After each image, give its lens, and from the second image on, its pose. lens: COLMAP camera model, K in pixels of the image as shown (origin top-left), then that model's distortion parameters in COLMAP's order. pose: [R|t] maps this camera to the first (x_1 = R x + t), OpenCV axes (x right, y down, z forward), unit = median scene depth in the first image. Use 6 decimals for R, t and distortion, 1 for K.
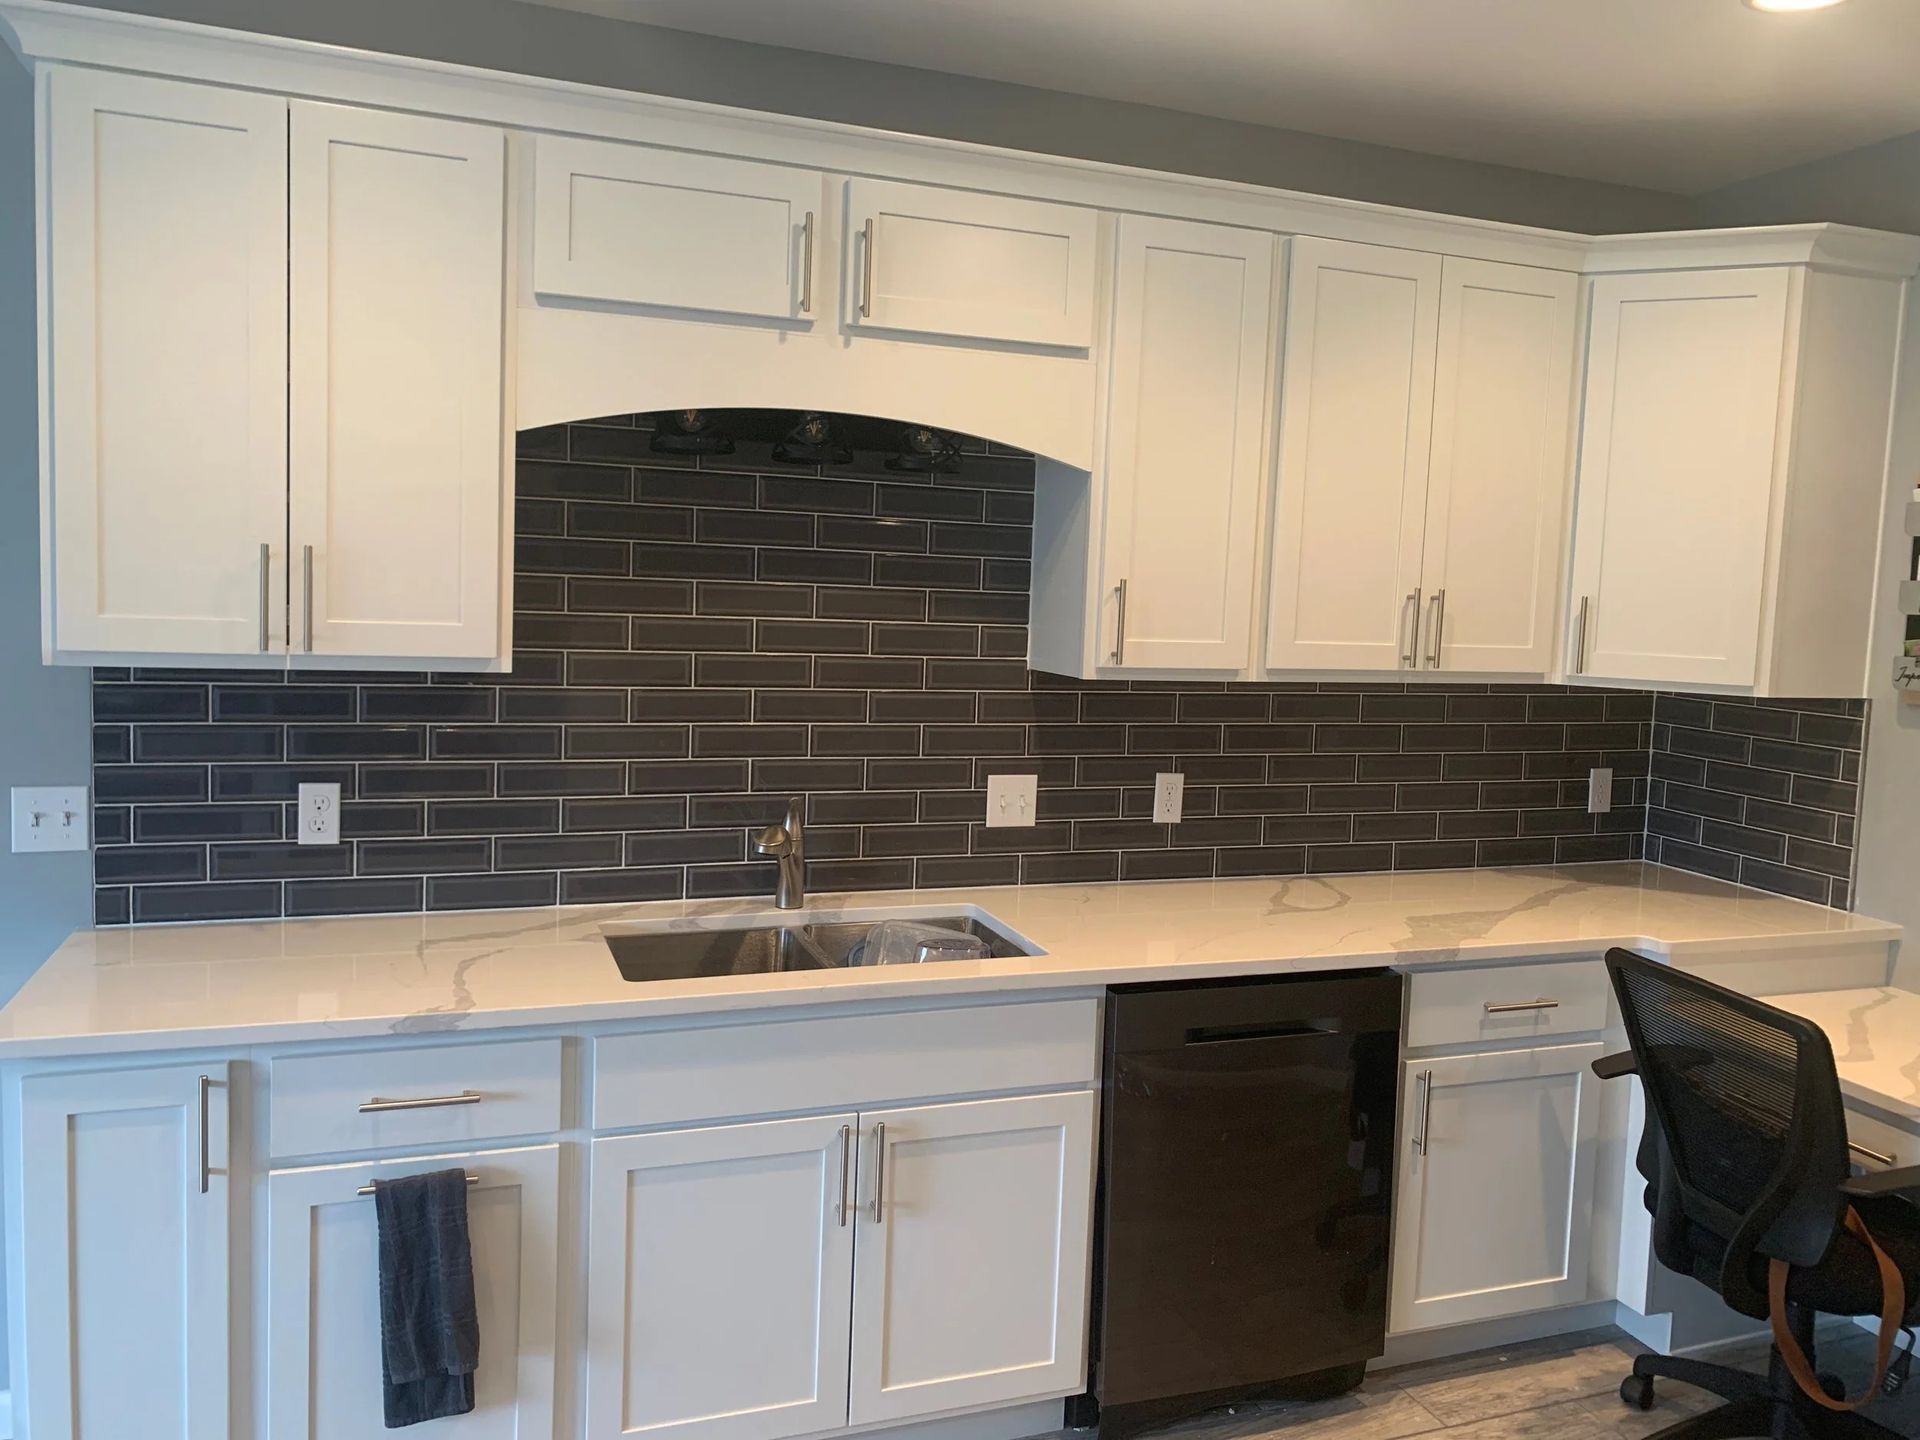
lens RADIAL K [[1473.4, 0, 954.5], [0, 1473.4, 724.3], [0, 0, 1]] dist [0.036428, -0.035284]
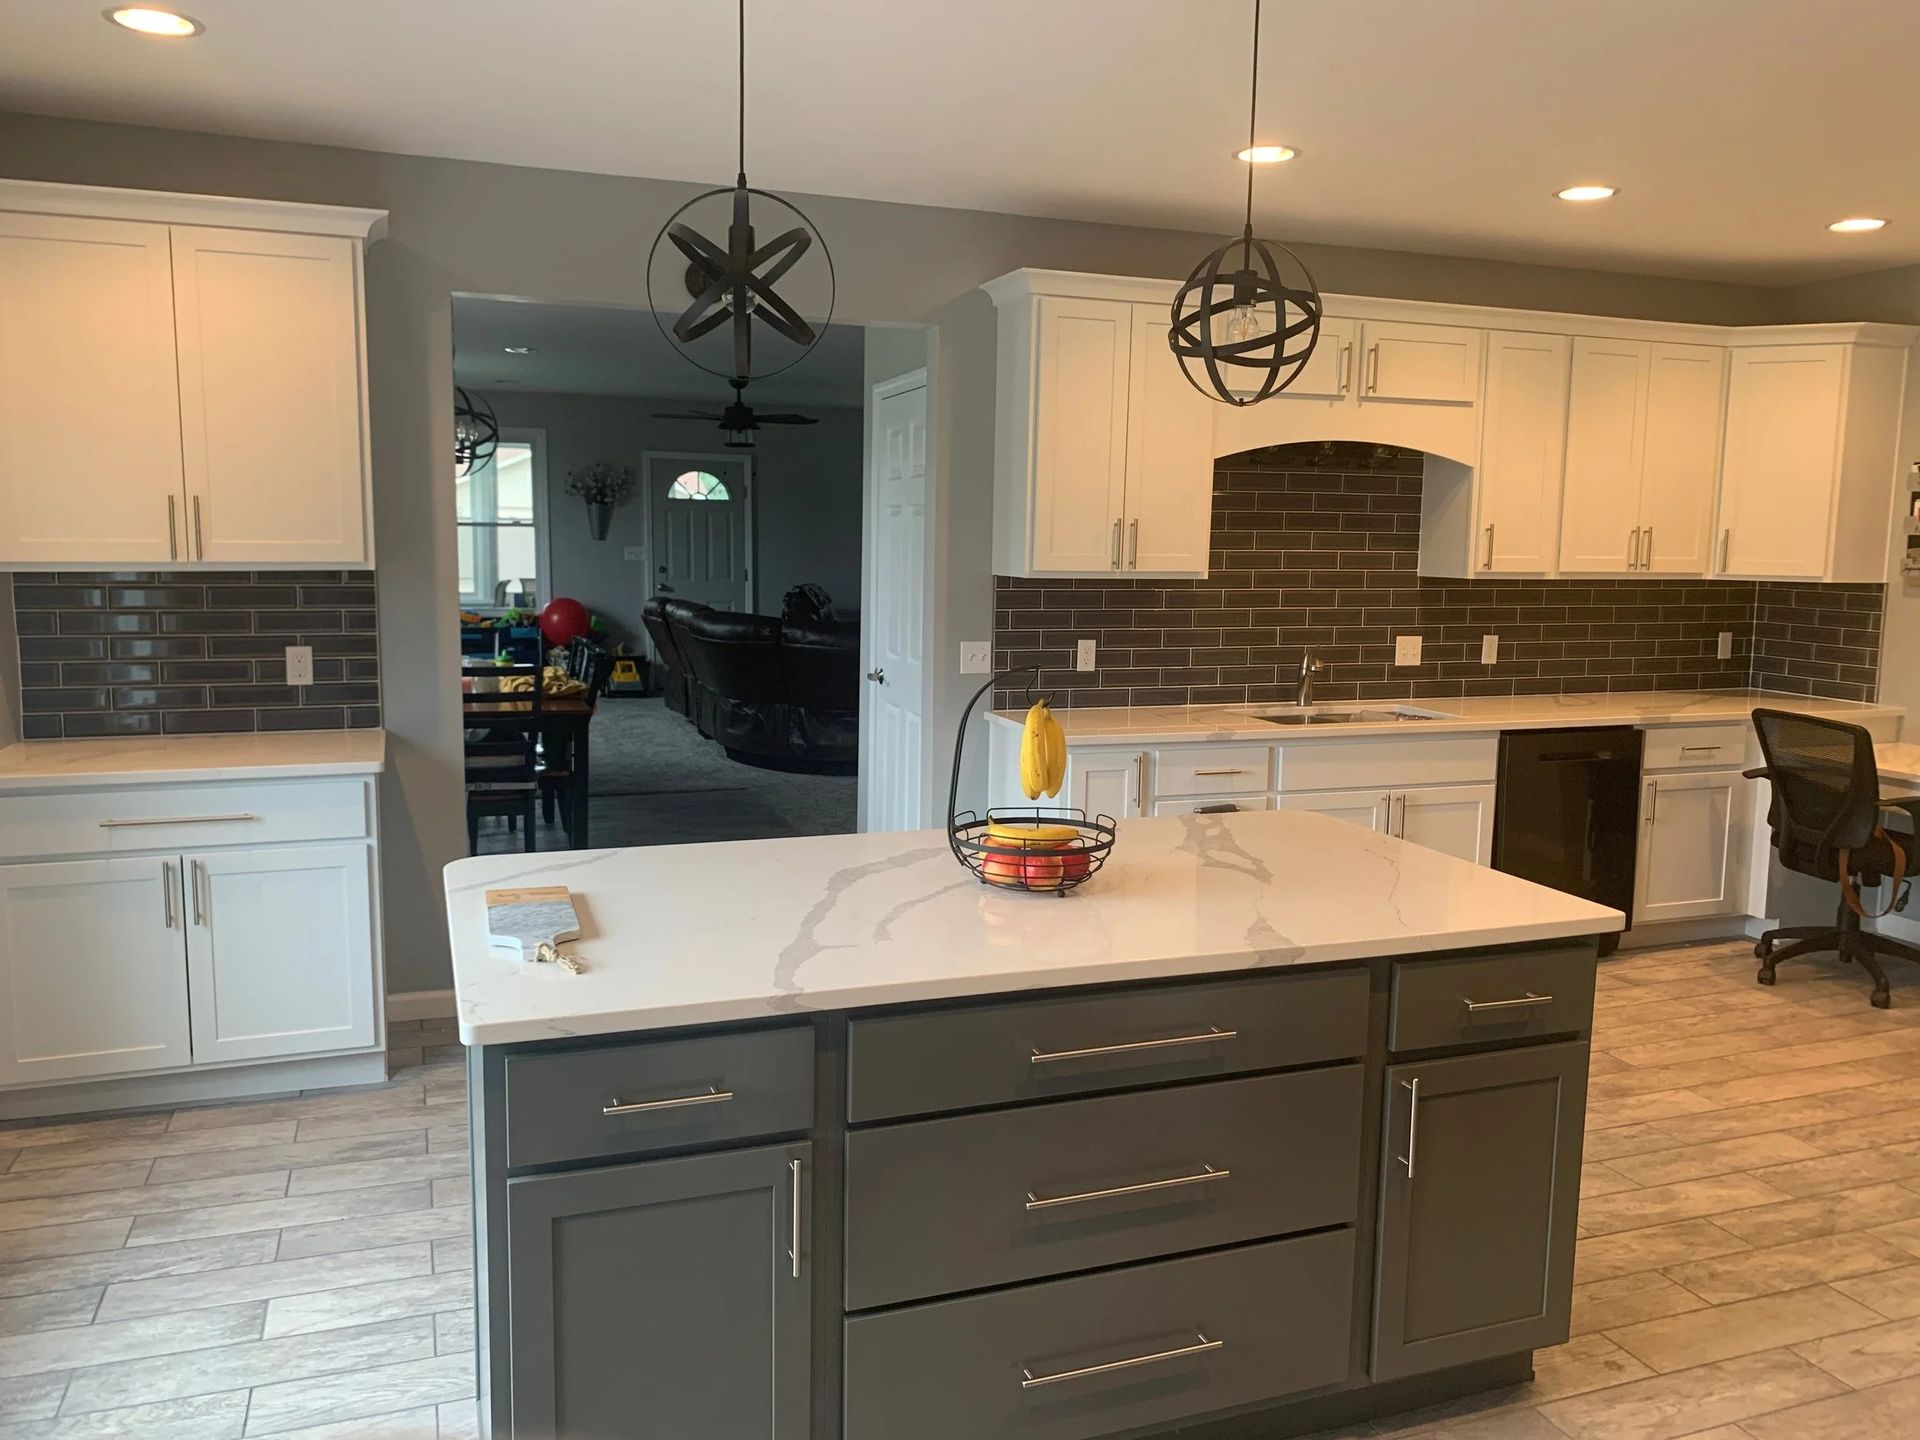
lens RADIAL K [[1473.4, 0, 958.9], [0, 1473.4, 736.5], [0, 0, 1]] dist [0.036428, -0.035284]
pose [[0.999751, -0.022315, -0.000602, -0.551329], [0.022322, 0.999097, 0.036164, 0.085746], [-0.000206, -0.036168, 0.999346, -0.868441]]
